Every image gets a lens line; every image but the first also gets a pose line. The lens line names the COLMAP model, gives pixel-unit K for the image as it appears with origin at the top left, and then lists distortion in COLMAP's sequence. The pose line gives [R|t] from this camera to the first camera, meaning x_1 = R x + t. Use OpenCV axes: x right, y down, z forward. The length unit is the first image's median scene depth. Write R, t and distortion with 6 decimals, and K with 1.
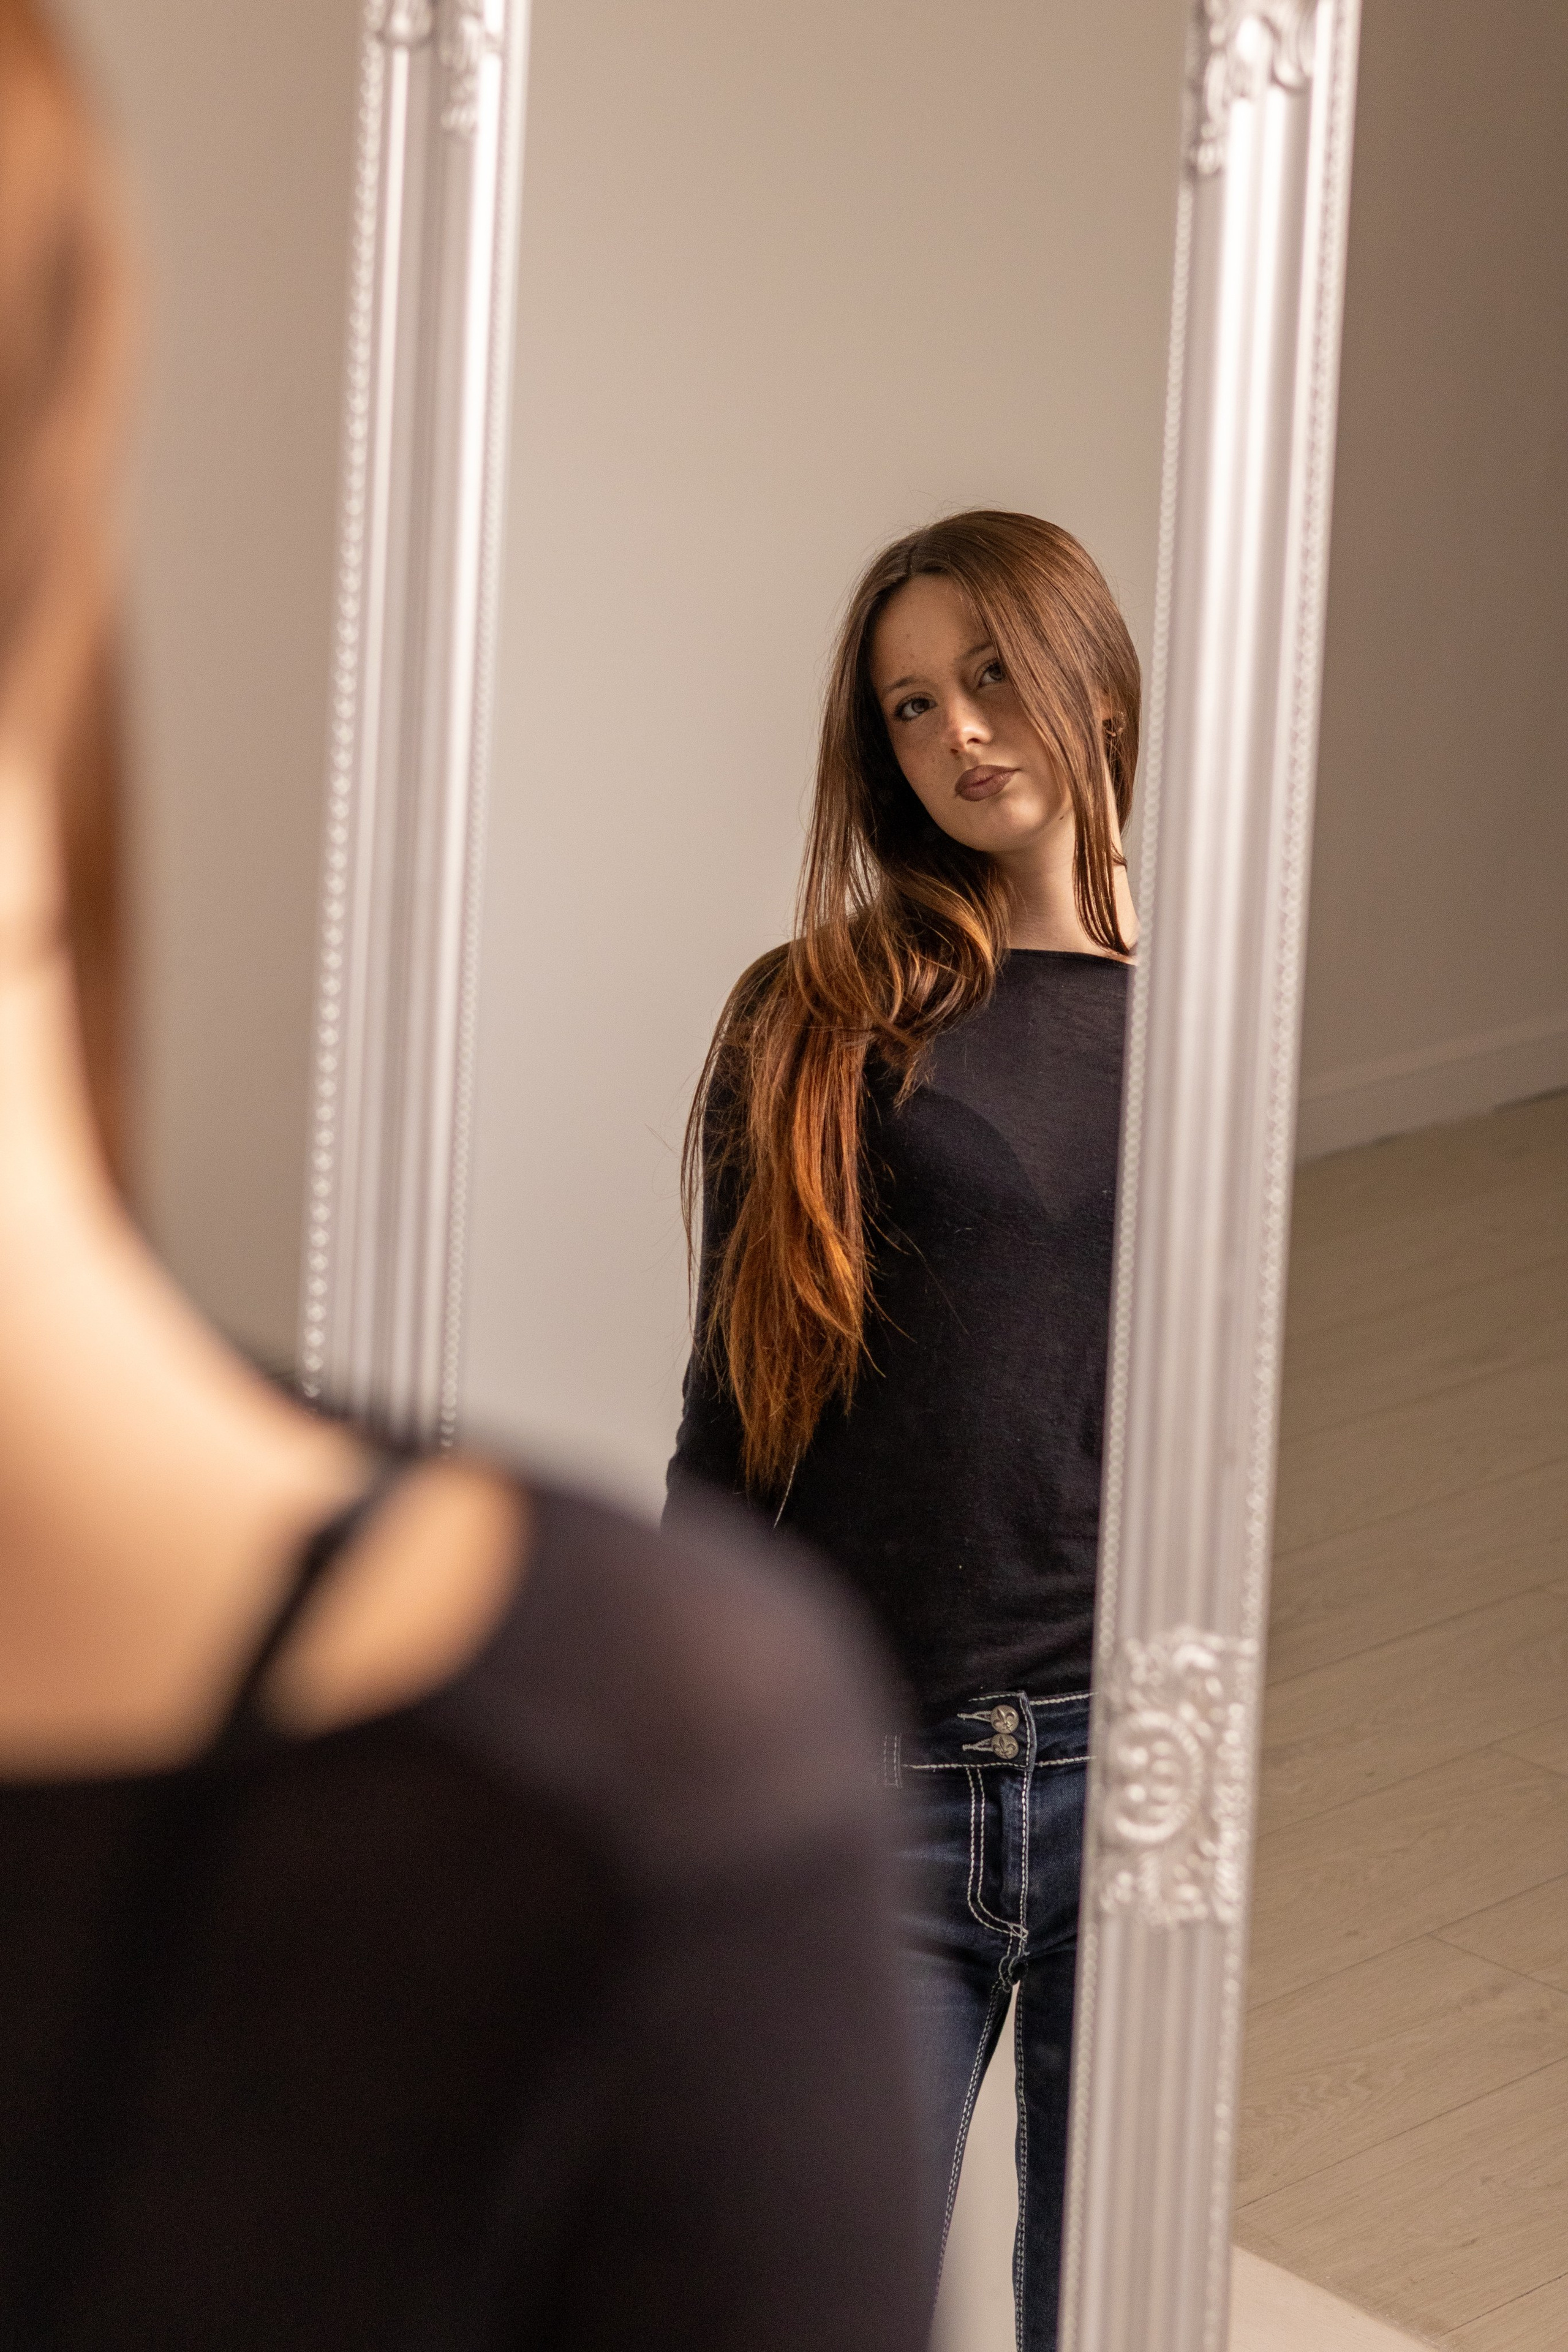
lens RADIAL K [[5496.6, 0, 784.0], [0, 5496.6, 1176.0], [0, 0, 1]] dist [-0.006514, 0.394220]
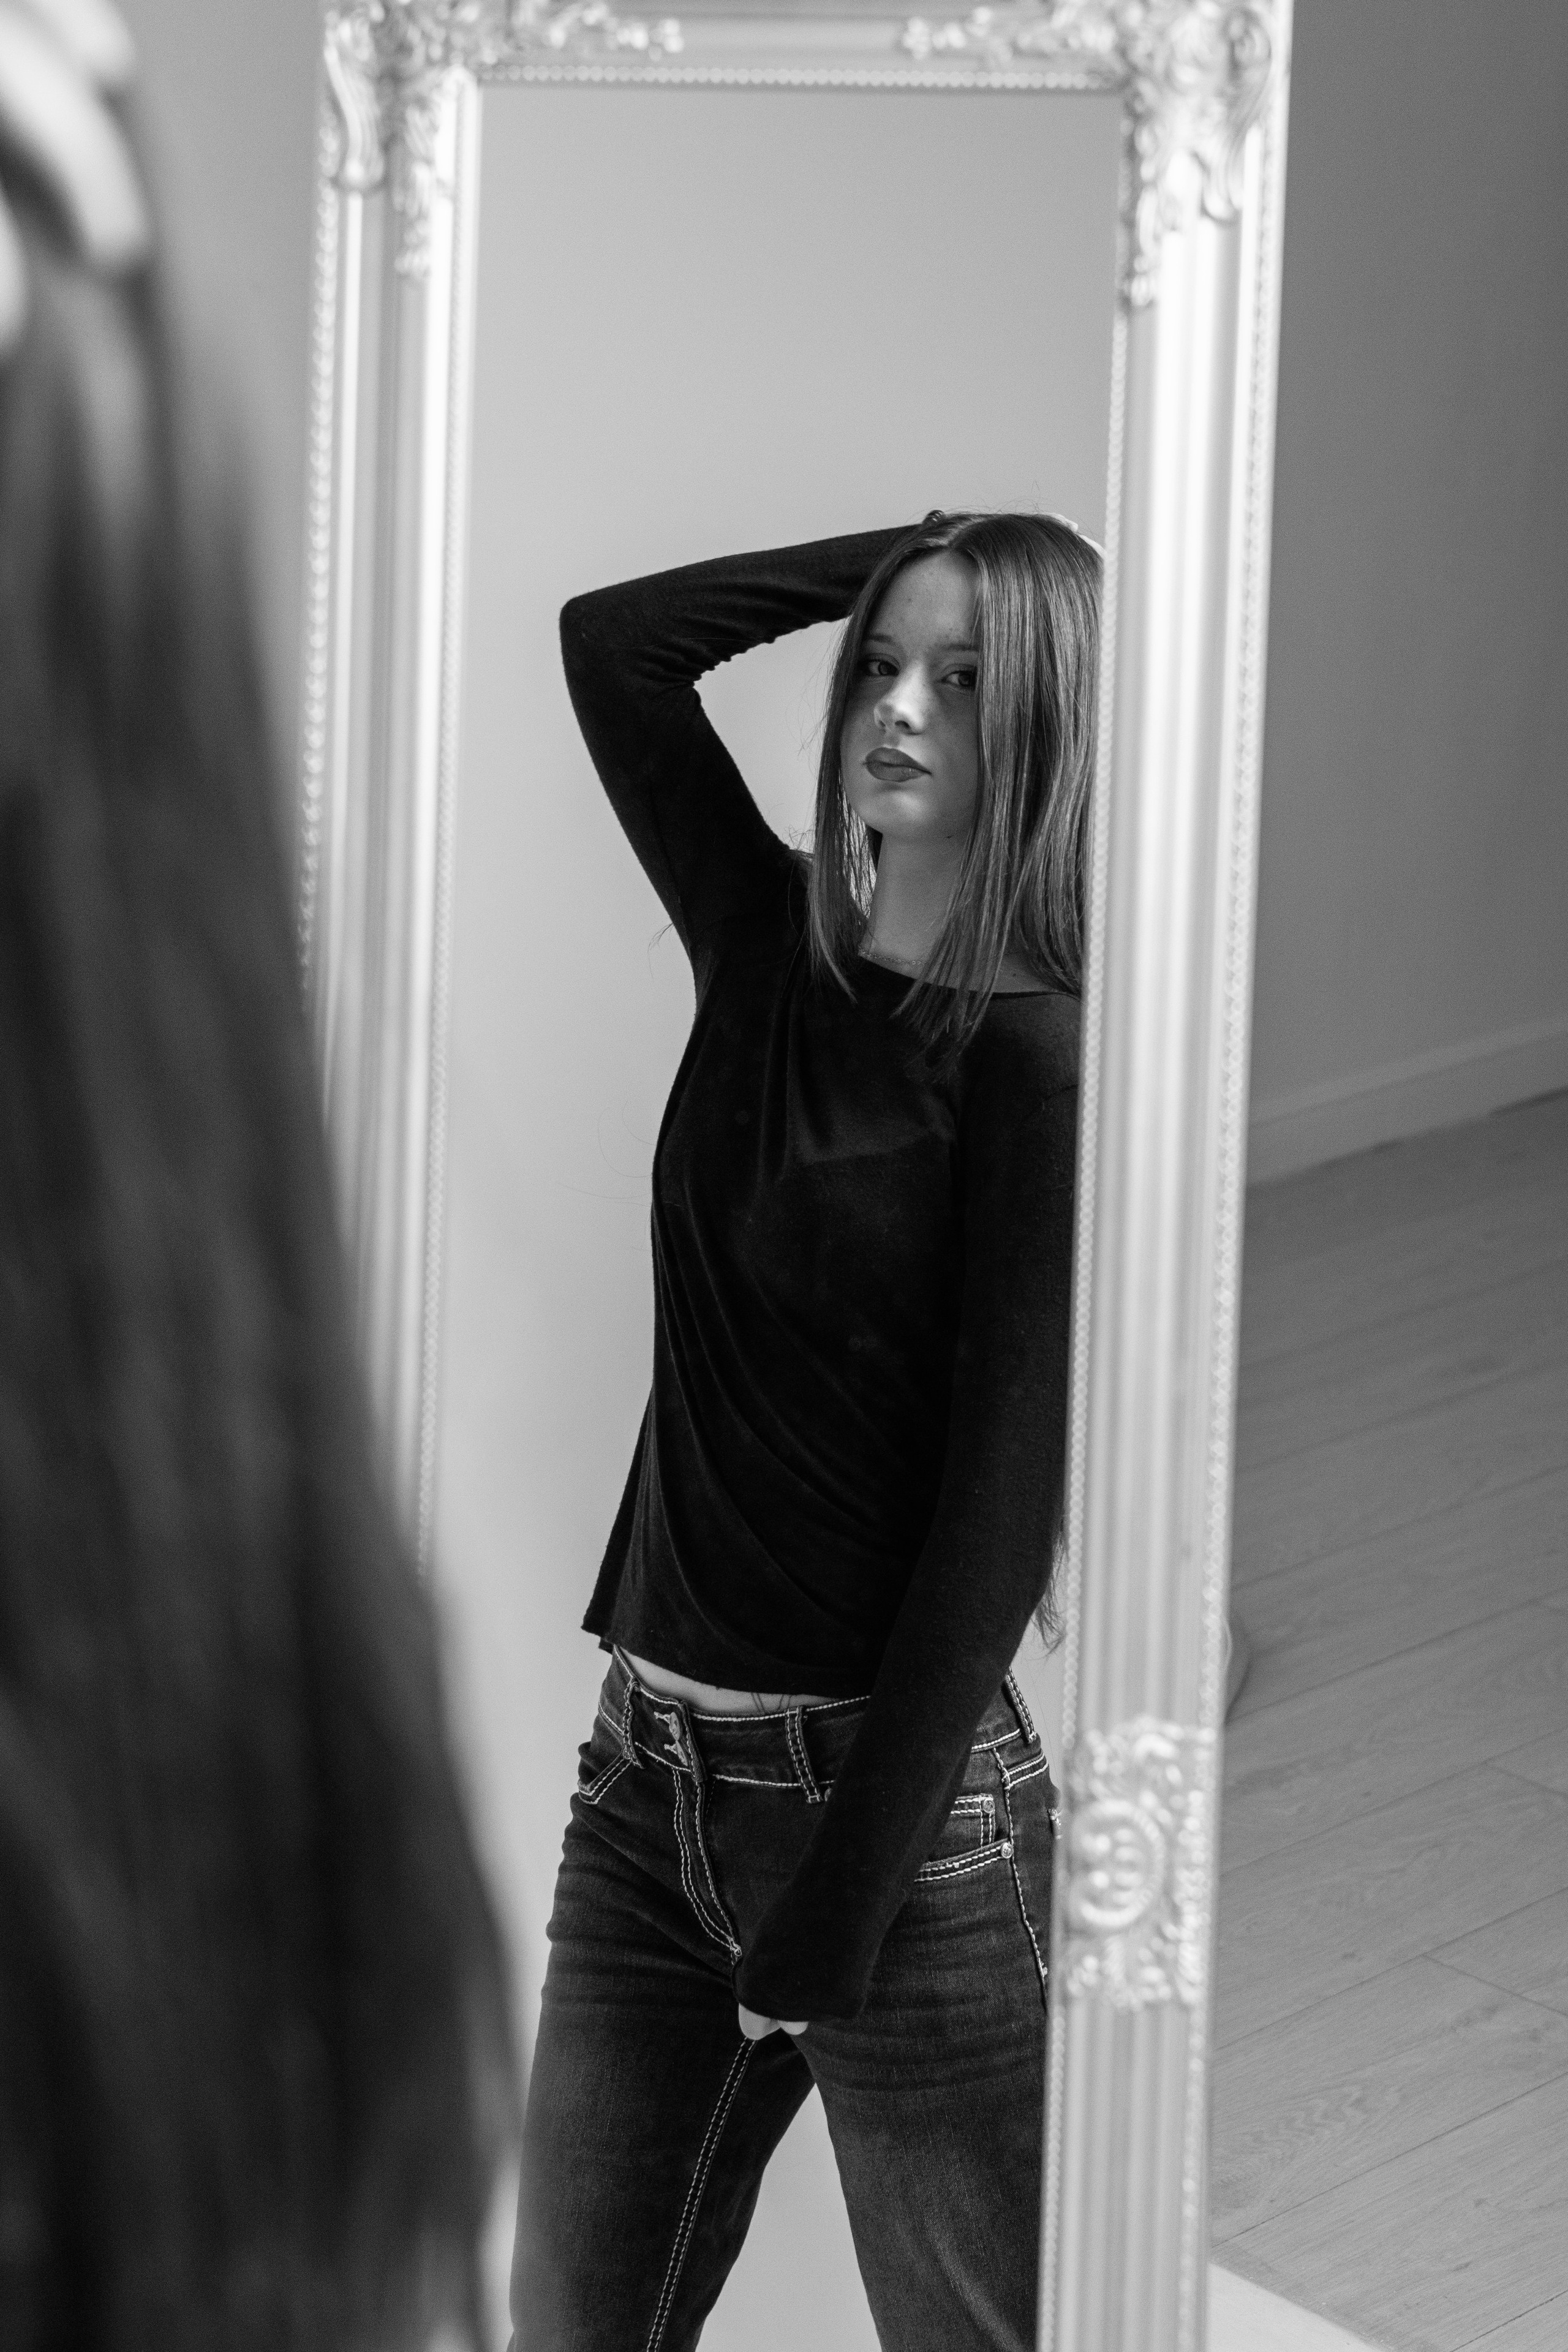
lens RADIAL K [[5496.6, 0, 784.0], [0, 5496.6, 1176.0], [0, 0, 1]] dist [-0.006514, 0.394220]
pose [[0.999834, -0.017476, -0.005117, 0.012518], [0.017510, 0.999825, 0.006603, -0.027079], [0.005001, -0.006692, 0.999965, -0.027641]]
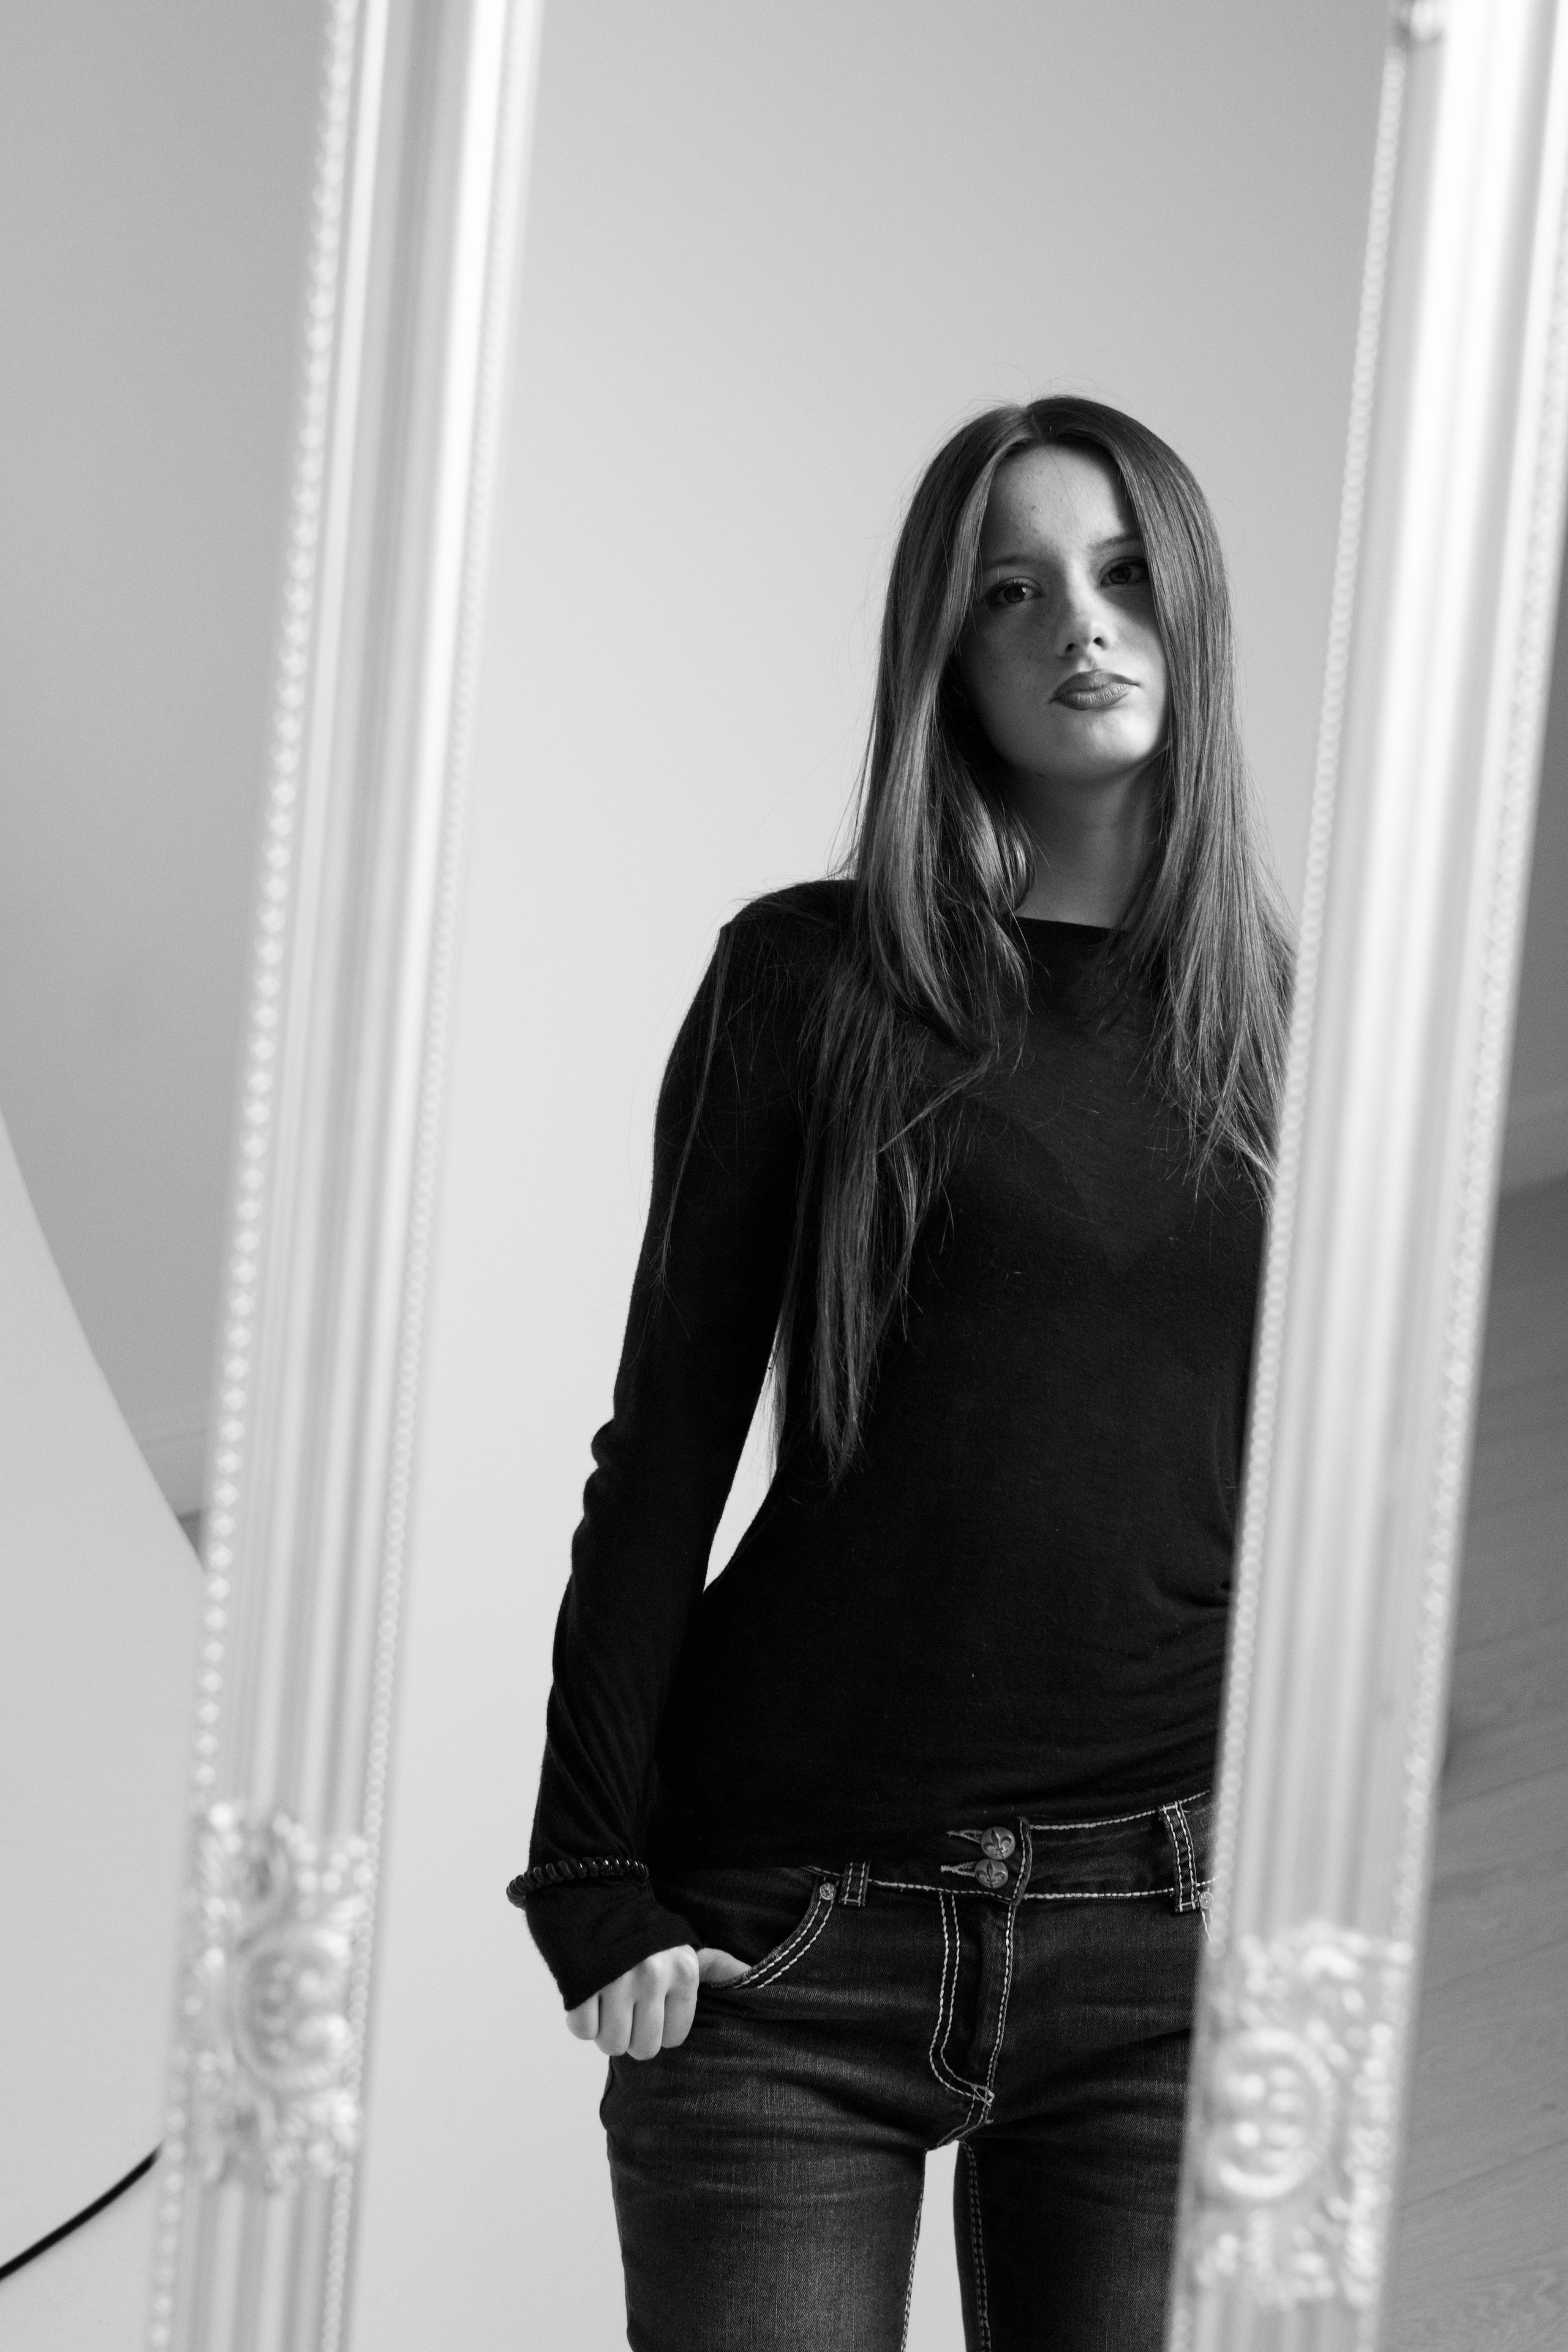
lens RADIAL K [[5492.5, 0, 784.0], [0, 5492.5, 1176.0], [0, 0, 1]] dist [0.114181, -0.681541]
pose [[0.998175, 0.040487, -0.044798, 0.028252], [-0.039954, 0.999121, 0.012724, -0.029774], [0.045273, -0.010911, 0.998915, 0.222748]]
